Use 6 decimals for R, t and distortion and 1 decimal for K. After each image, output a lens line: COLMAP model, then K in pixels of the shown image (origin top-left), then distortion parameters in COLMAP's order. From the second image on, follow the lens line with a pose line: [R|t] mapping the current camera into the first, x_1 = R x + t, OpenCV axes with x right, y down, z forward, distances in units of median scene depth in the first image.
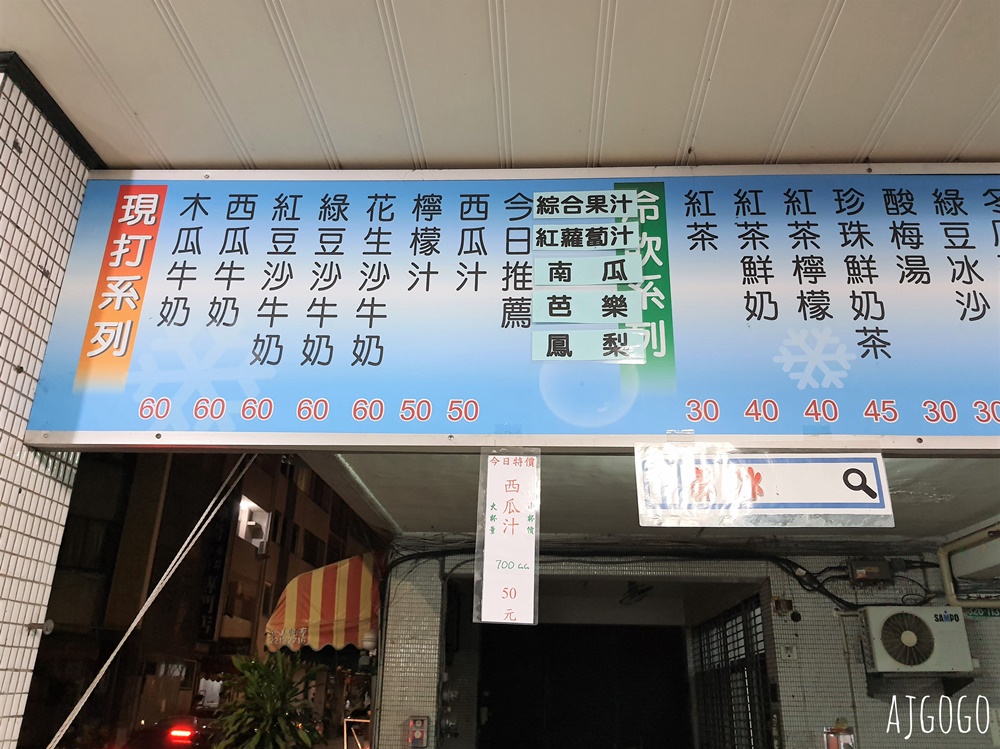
lens RADIAL K [[826.5, 0, 500.0], [0, 826.5, 374.5], [0, 0, 1]] dist [0.101041, -0.218073]
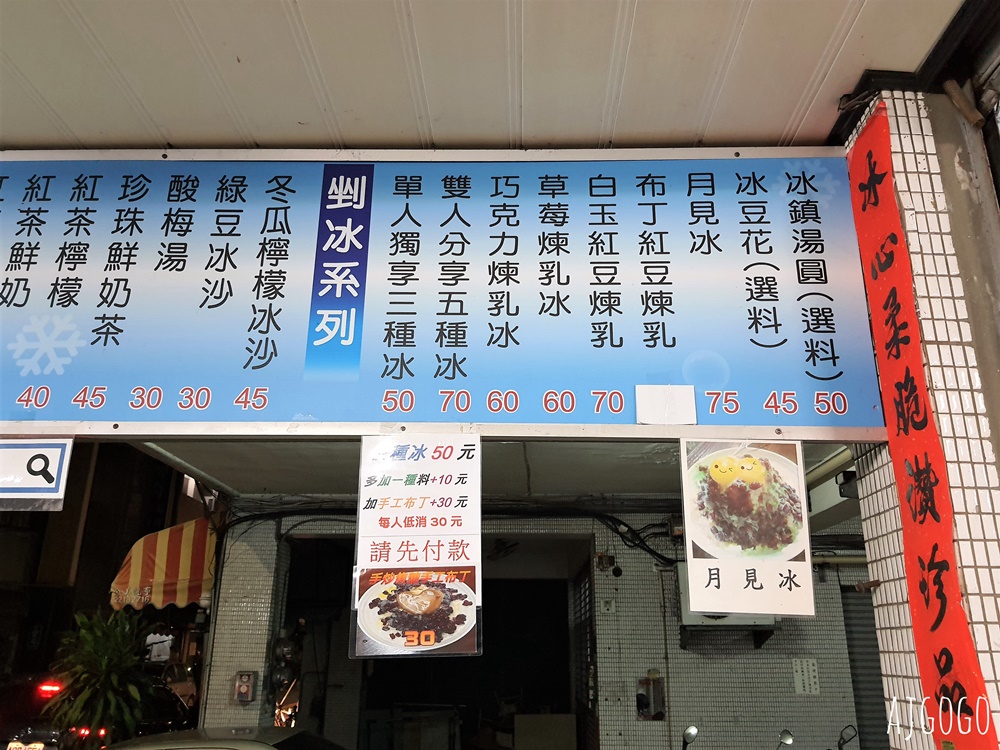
lens RADIAL K [[820.5, 0, 500.0], [0, 820.5, 375.0], [0, 0, 1]] dist [0.082636, -0.151300]
pose [[0.999739, -0.002122, 0.022757, 0.833271], [0.000937, 0.998649, 0.051964, -0.032332], [-0.022836, -0.051929, 0.998390, -0.024729]]
